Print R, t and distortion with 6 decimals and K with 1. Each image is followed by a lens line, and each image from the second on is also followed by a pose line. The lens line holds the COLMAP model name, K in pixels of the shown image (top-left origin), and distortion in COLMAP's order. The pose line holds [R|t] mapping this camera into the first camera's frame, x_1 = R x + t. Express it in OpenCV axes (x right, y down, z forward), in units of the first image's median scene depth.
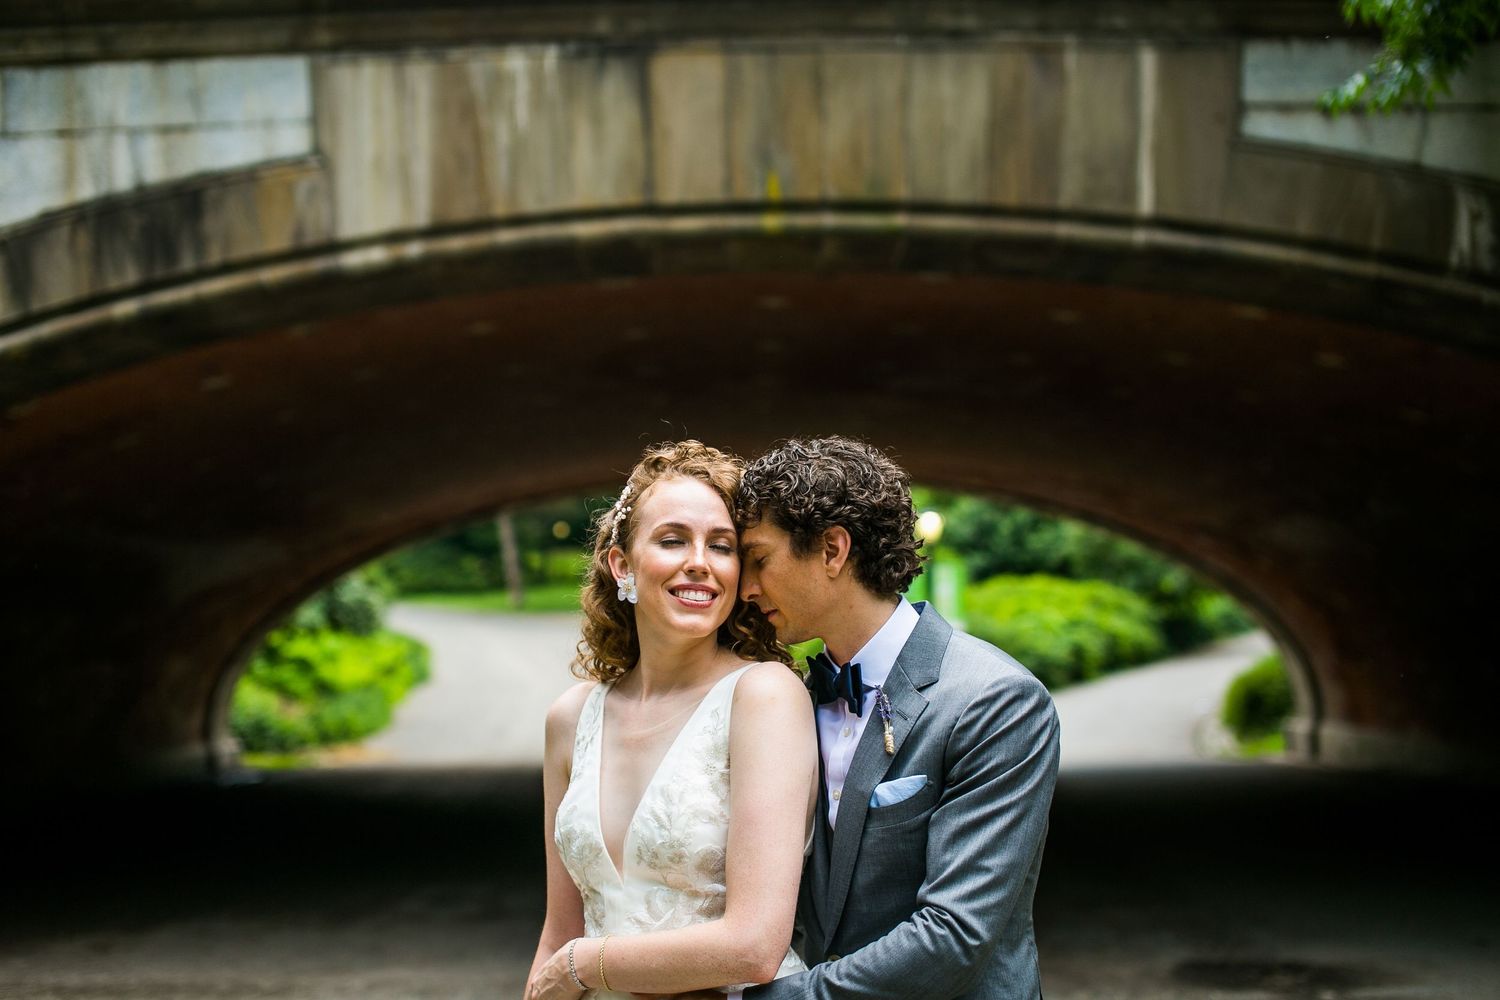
lens RADIAL K [[2213.3, 0, 750.0], [0, 2213.3, 500.0], [0, 0, 1]] dist [-0.091898, 0.121866]
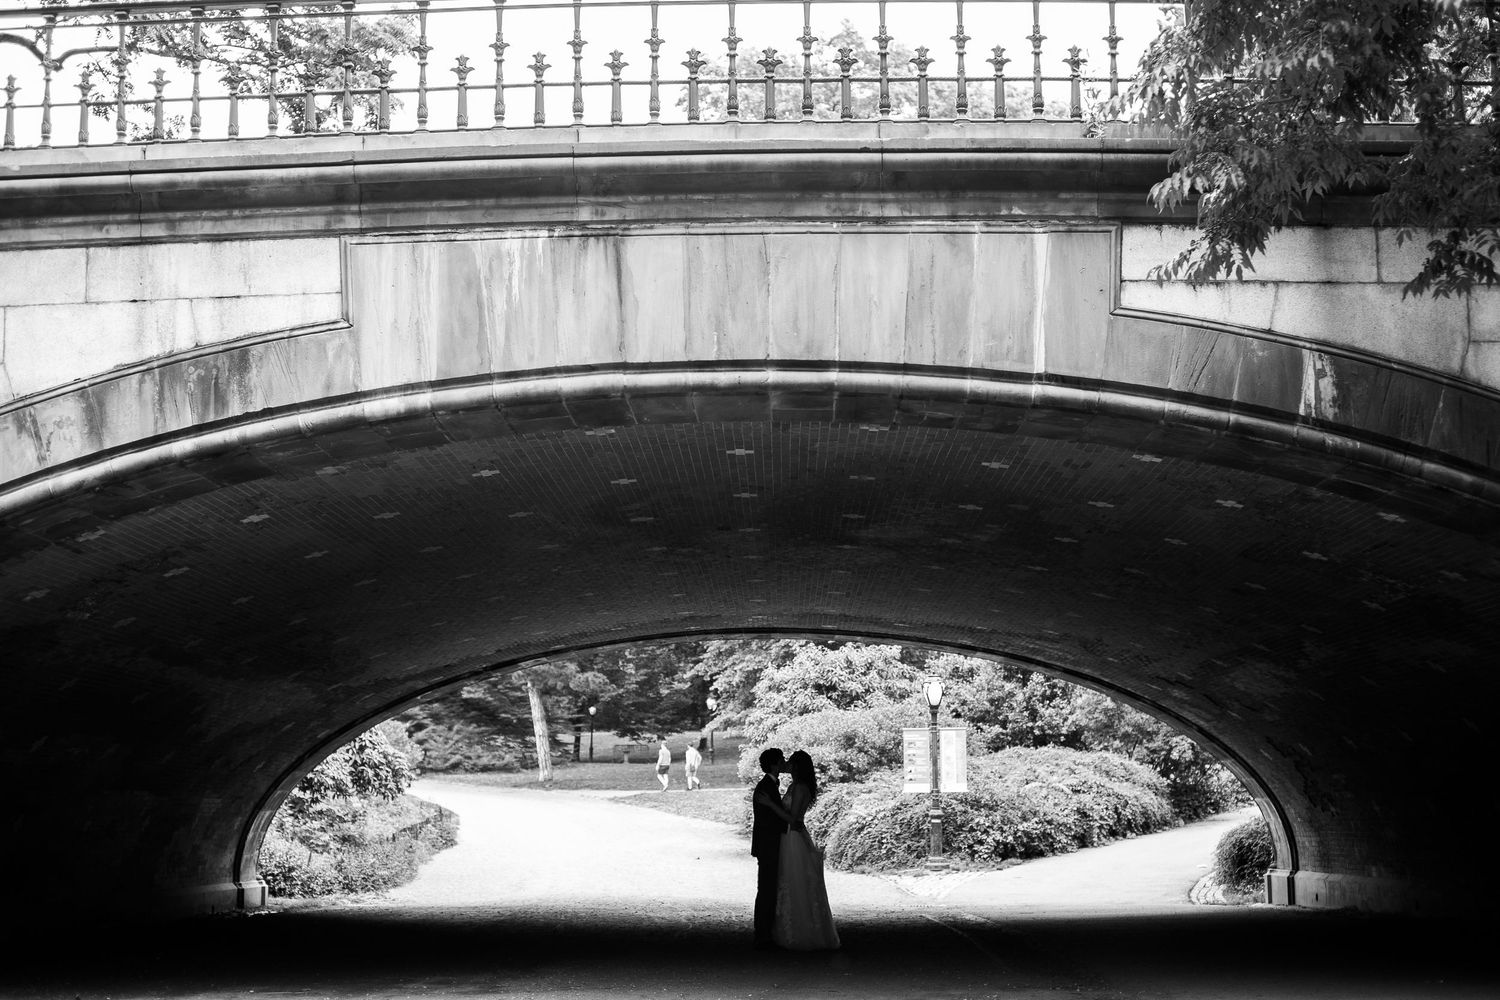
lens RADIAL K [[2220.5, 0, 749.1], [0, 2220.5, 433.2], [0, 0, 1]] dist [-0.088434, 0.066683]
pose [[0.999838, 0.003606, -0.017662, 0.044360], [-0.005593, 0.993487, -0.113805, 0.040215], [0.017137, 0.113886, 0.993346, -0.184512]]
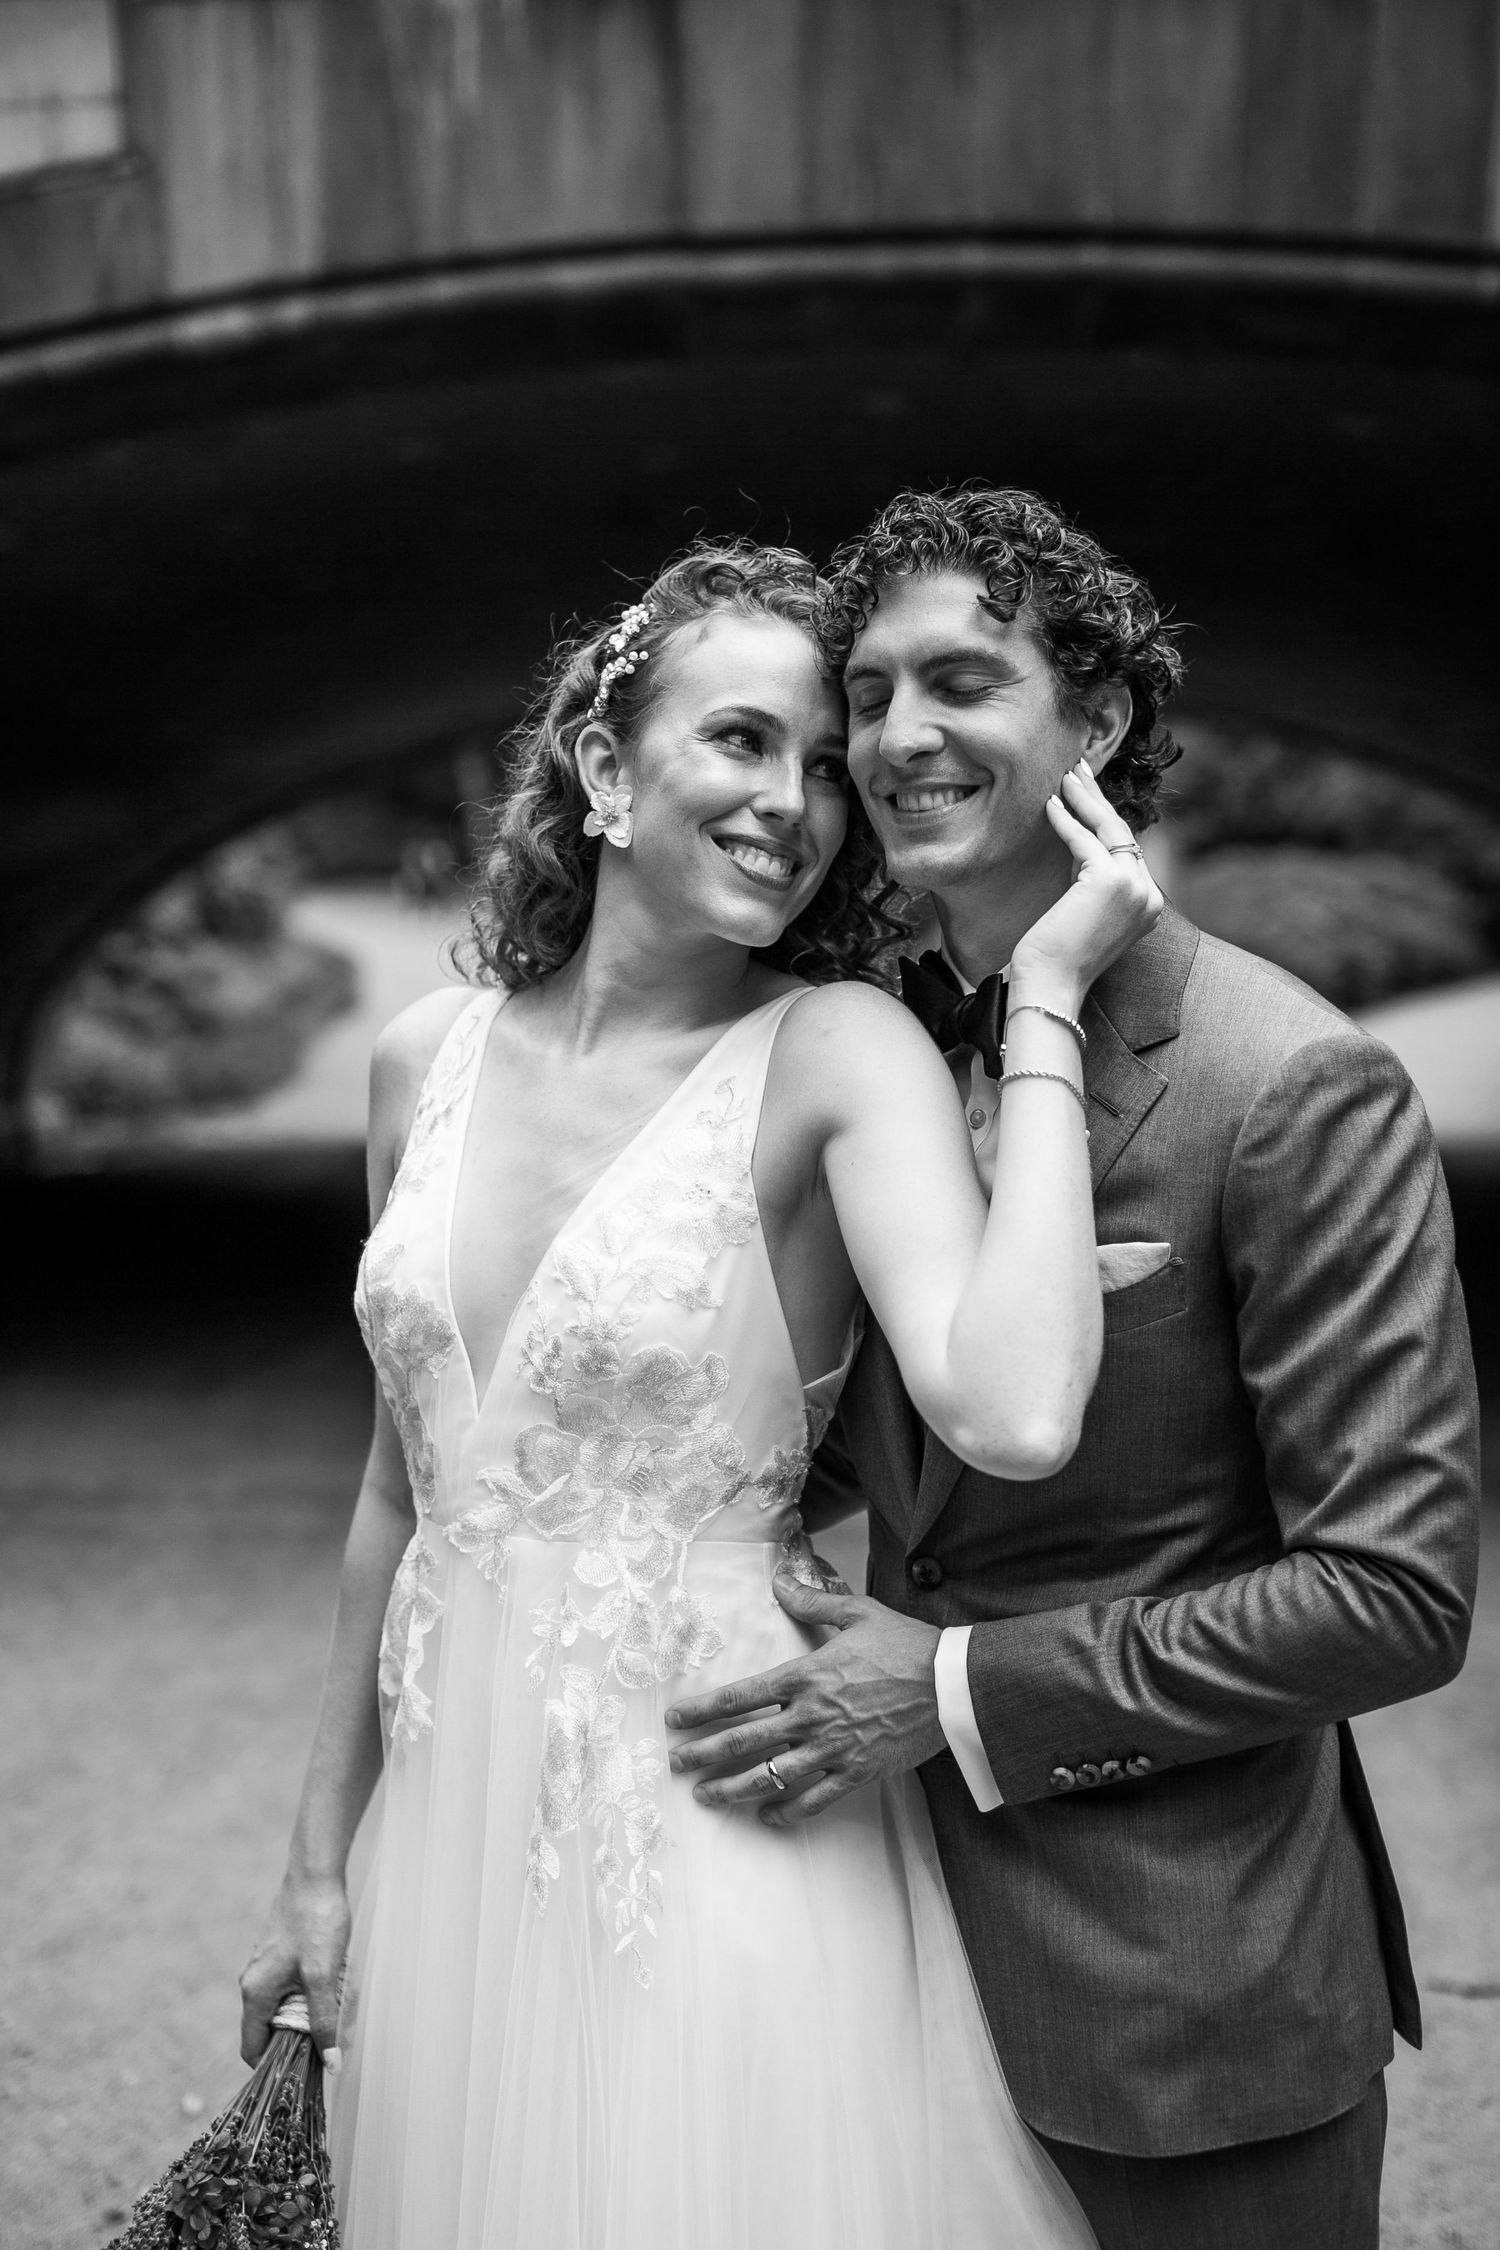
lens RADIAL K [[3319.9, 0, 705.6], [0, 3319.9, 1159.6], [0, 0, 1]] dist [-0.091898, 0.121866]
pose [[0.999076, 0.002949, -0.042875, 0.001755], [0.002481, 0.992023, 0.126032, 0.004686], [0.042904, -0.126022, 0.991099, 0.067747]]
